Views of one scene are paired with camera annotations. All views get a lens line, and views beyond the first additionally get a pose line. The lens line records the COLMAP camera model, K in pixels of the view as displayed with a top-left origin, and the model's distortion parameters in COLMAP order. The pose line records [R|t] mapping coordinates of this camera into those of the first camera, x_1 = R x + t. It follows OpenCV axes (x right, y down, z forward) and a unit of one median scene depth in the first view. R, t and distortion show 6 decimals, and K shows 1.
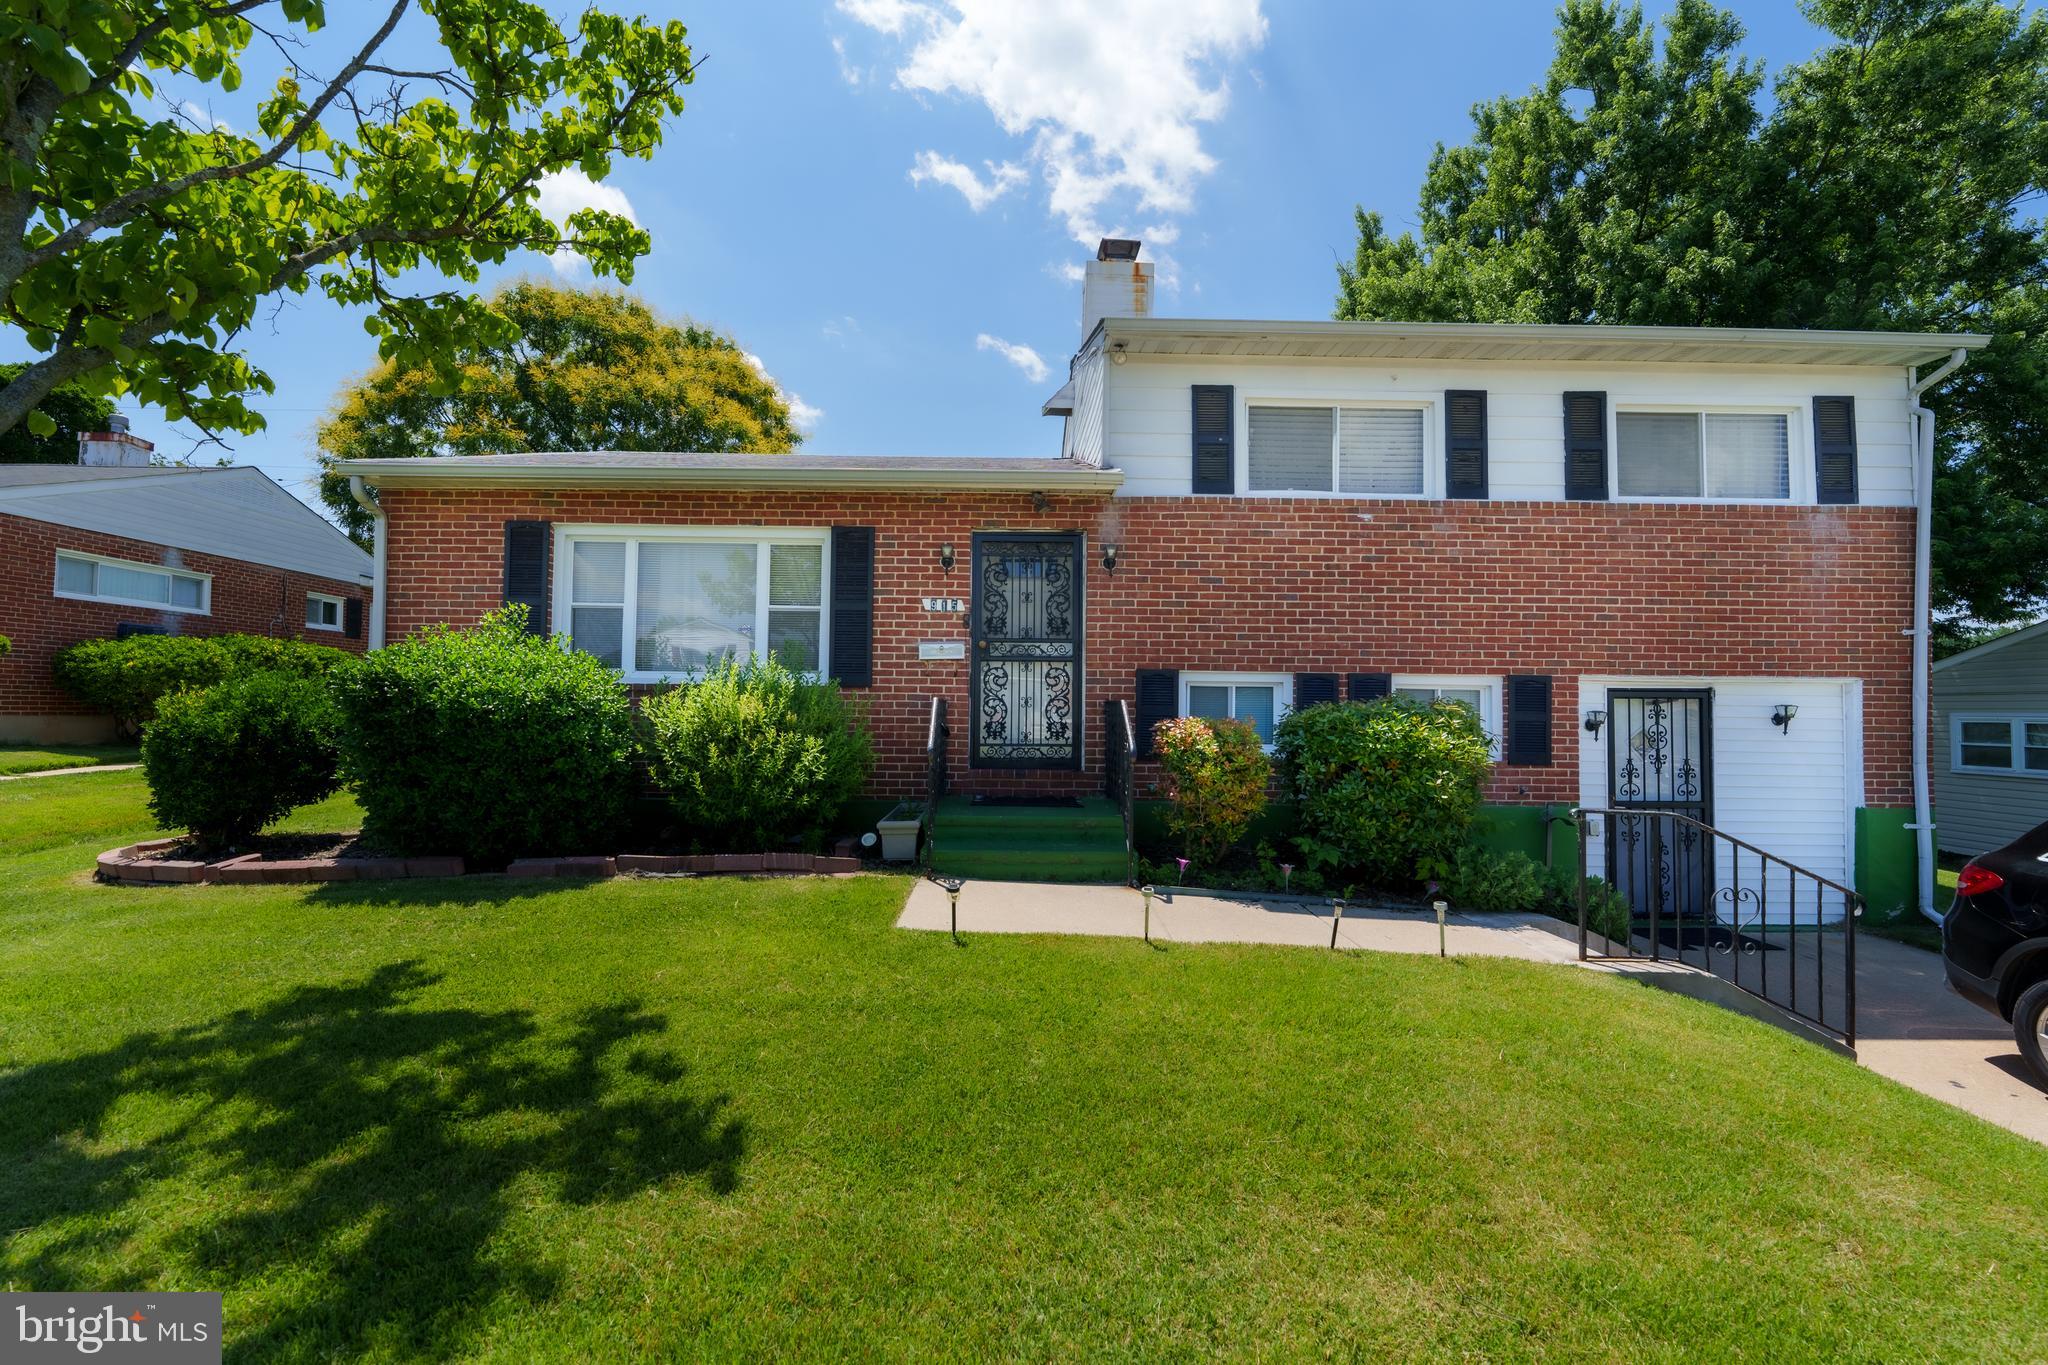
lens RADIAL K [[825.2, 0, 1023.0], [0, 825.2, 684.4], [0, 0, 1]] dist [0.000703, -0.001167]
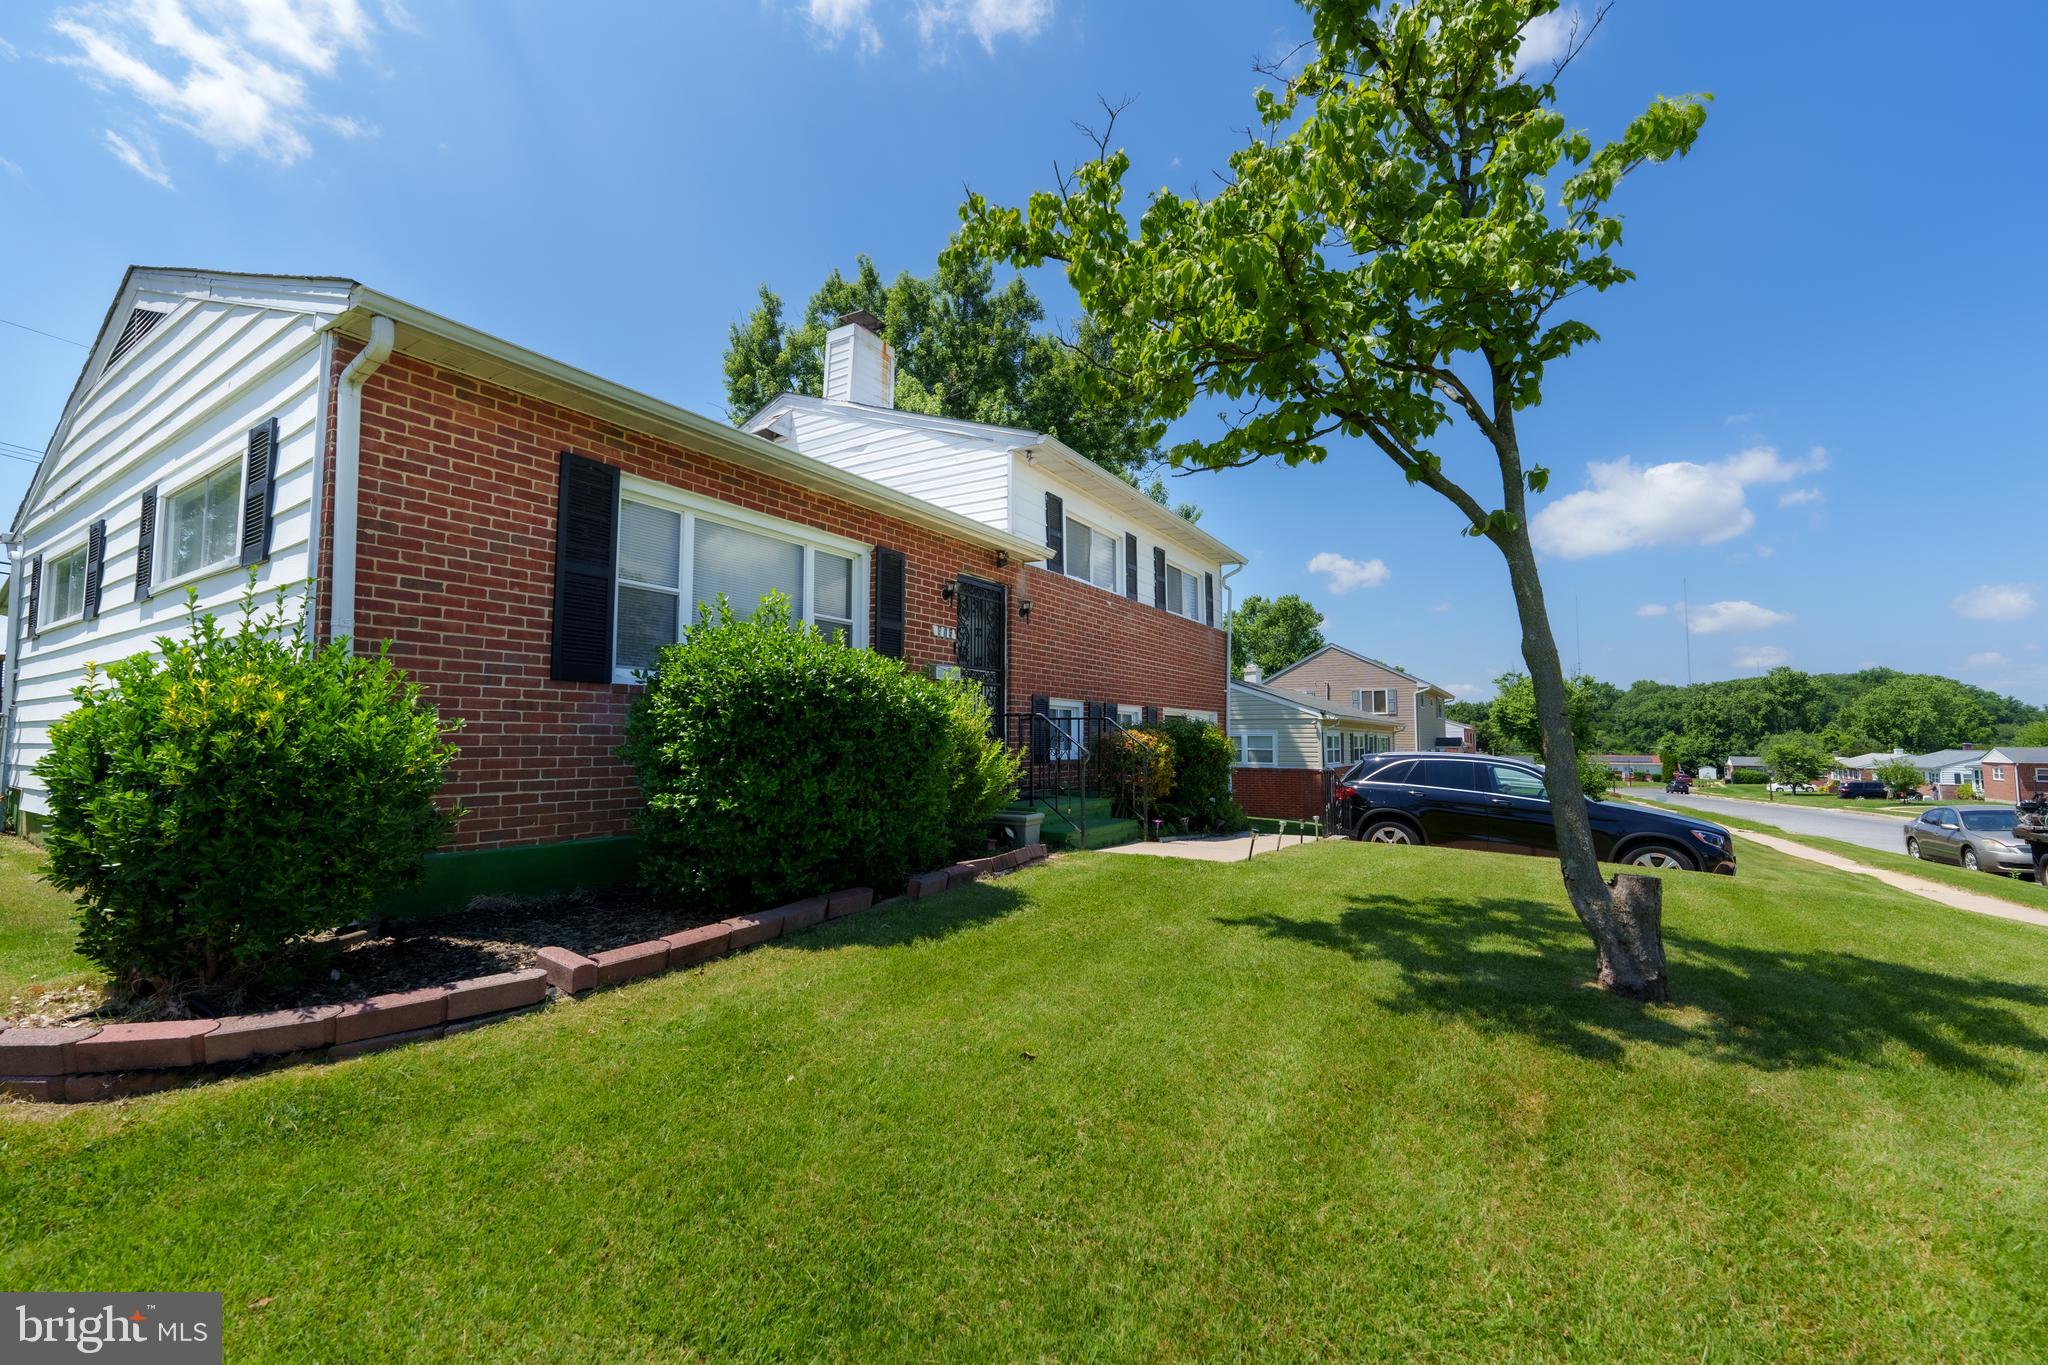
lens RADIAL K [[825.2, 0, 1021.6], [0, 825.2, 683.9], [0, 0, 1]] dist [0.000703, -0.001167]
pose [[0.548401, 0.048266, 0.834822, -0.967094], [-0.022057, 0.998820, -0.043258, 0.021669], [-0.835925, 0.005310, 0.548818, 0.278808]]
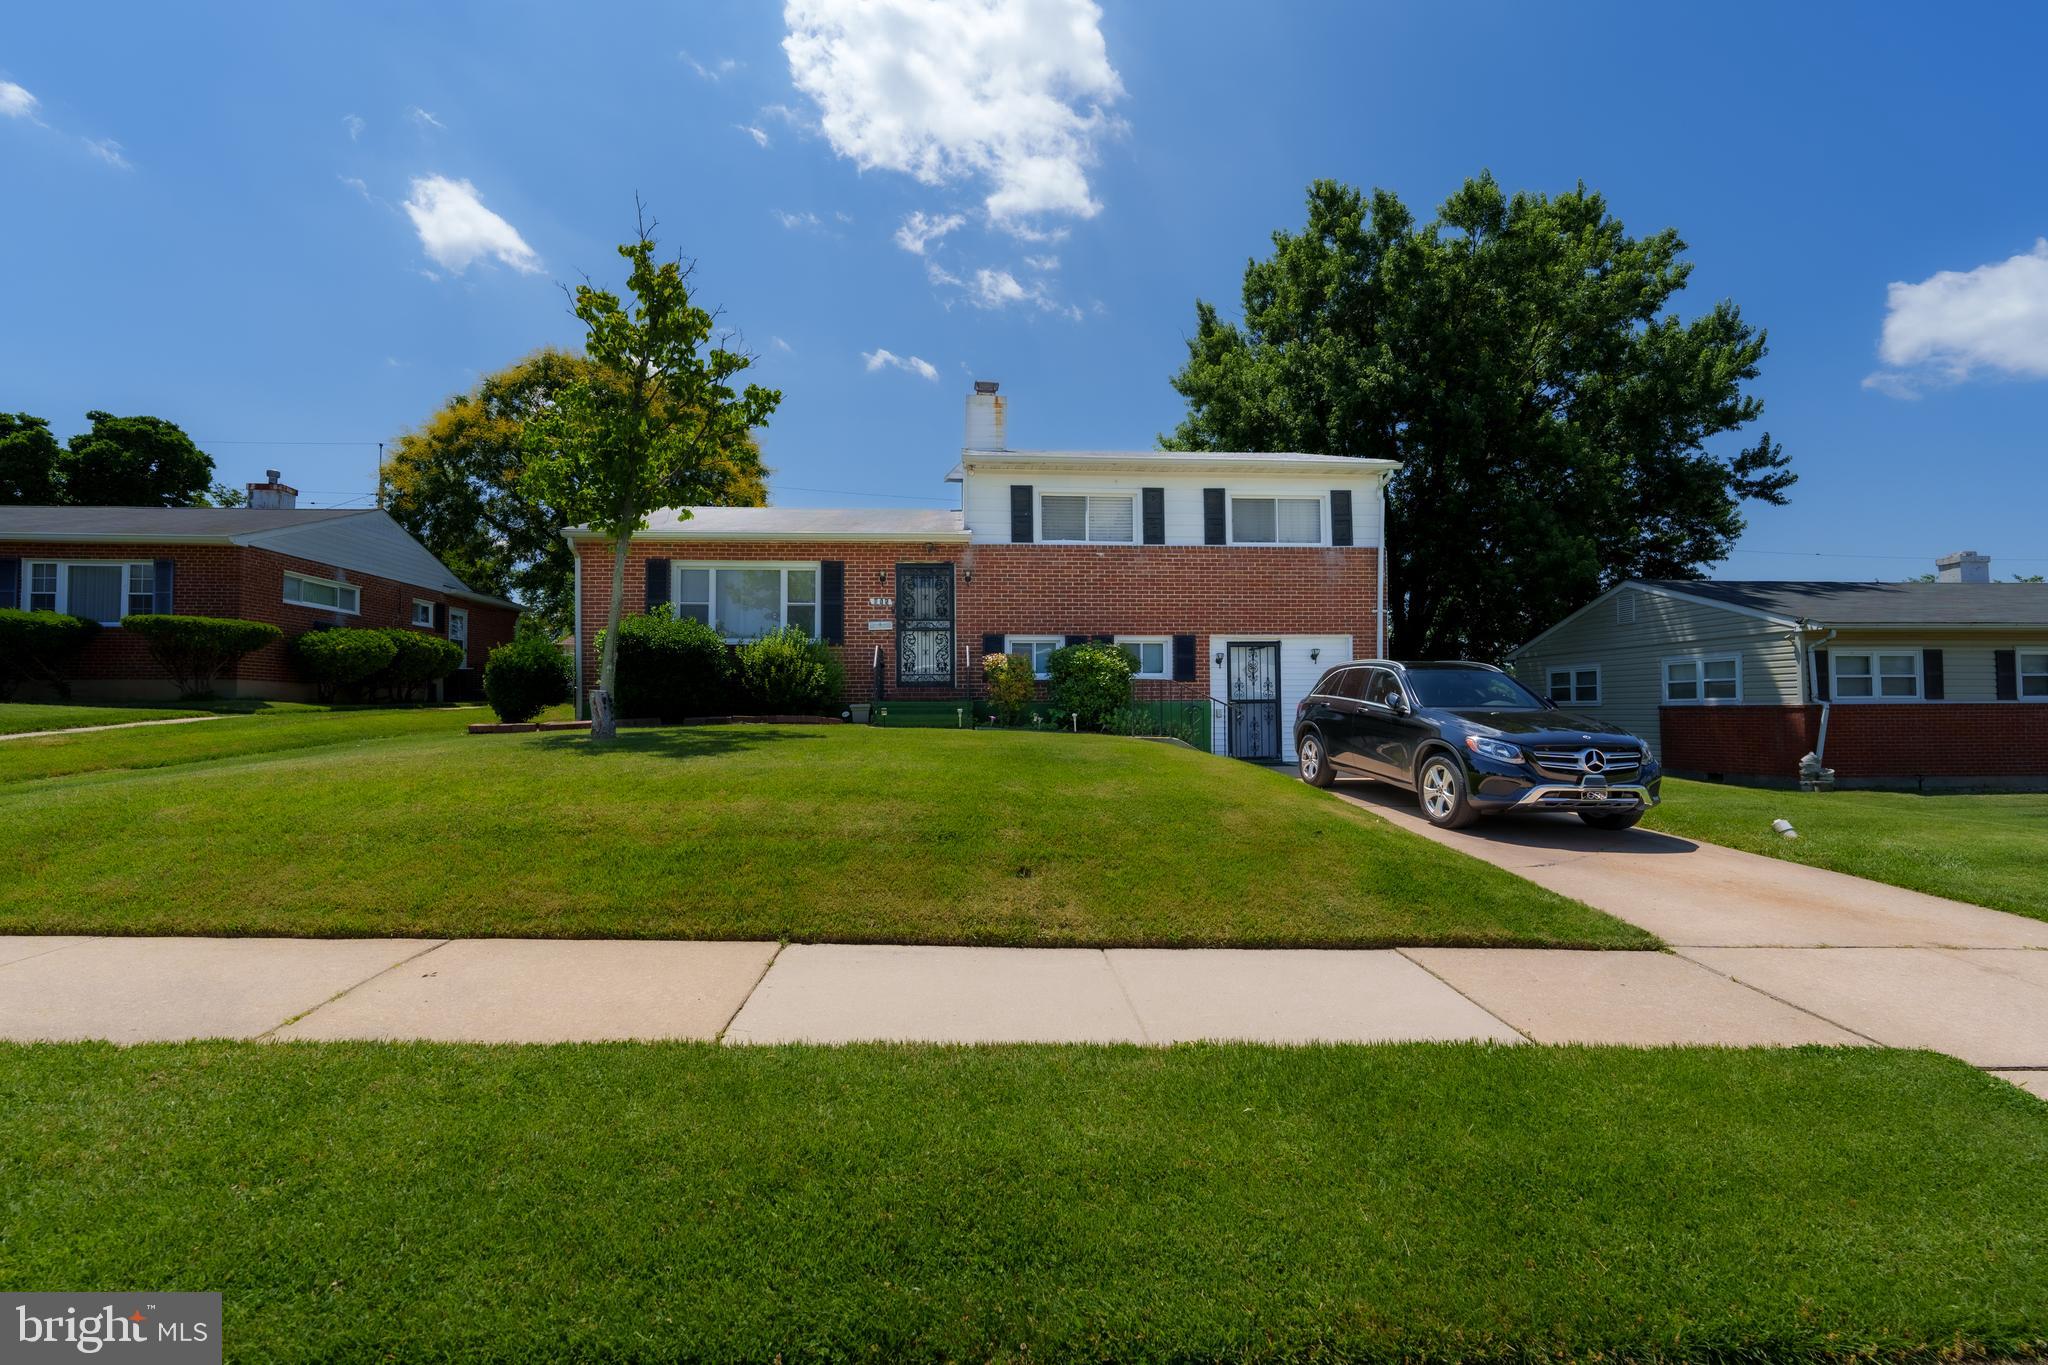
lens RADIAL K [[825.2, 0, 1021.0], [0, 825.2, 685.9], [0, 0, 1]] dist [0.000703, -0.001167]
pose [[0.998005, -0.014886, 0.061353, 0.105581], [0.014862, 0.999889, 0.000852, 0.100452], [-0.061359, 0.000062, 0.998116, -0.914444]]
